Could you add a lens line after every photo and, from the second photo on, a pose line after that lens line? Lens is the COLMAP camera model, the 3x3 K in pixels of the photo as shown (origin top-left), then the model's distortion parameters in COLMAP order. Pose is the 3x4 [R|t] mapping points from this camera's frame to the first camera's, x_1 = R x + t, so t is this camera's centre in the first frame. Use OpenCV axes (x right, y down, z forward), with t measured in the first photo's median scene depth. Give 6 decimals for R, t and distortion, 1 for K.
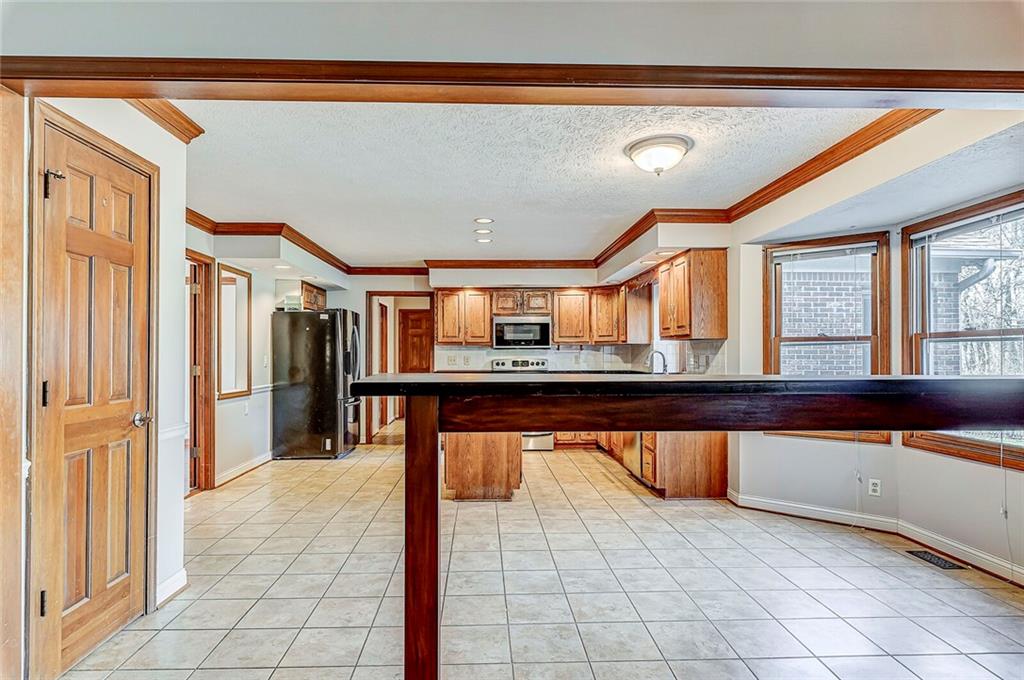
lens RADIAL K [[562.0, 0, 512.0], [0, 562.0, 340.0], [0, 0, 1]] dist [0.000137, 0.000088]
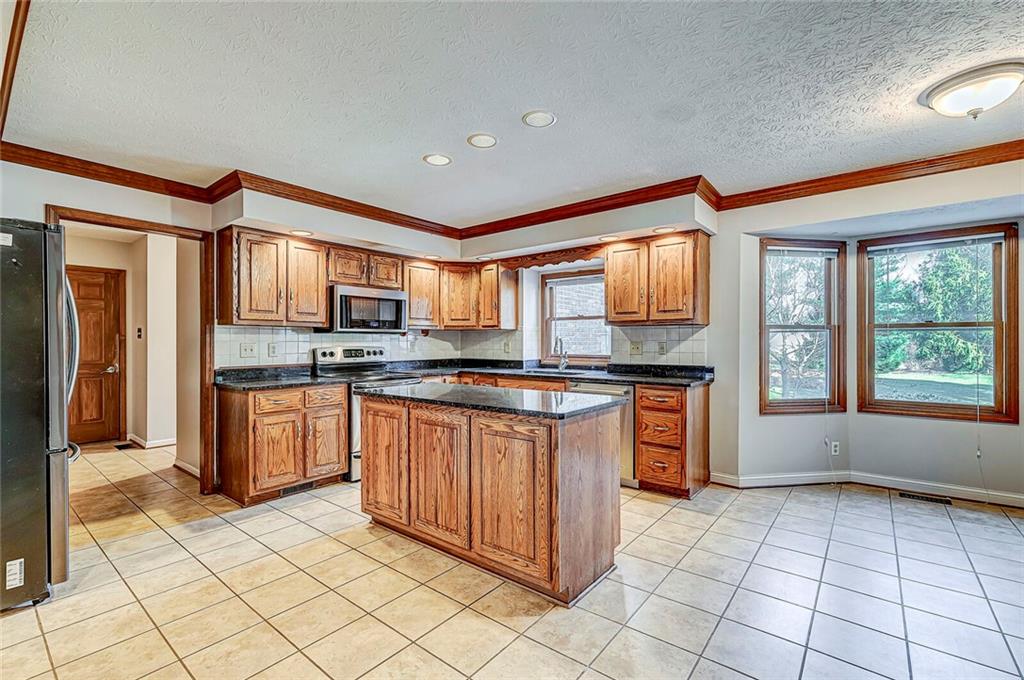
lens RADIAL K [[440.7, 0, 512.0], [0, 440.7, 340.0], [0, 0, 1]] dist [0.001032, 0.000420]
pose [[0.655277, 0.003387, 0.755381, -0.305867], [-0.019346, 0.999737, 0.012300, 0.014757], [-0.755141, -0.022674, 0.655170, 0.504929]]
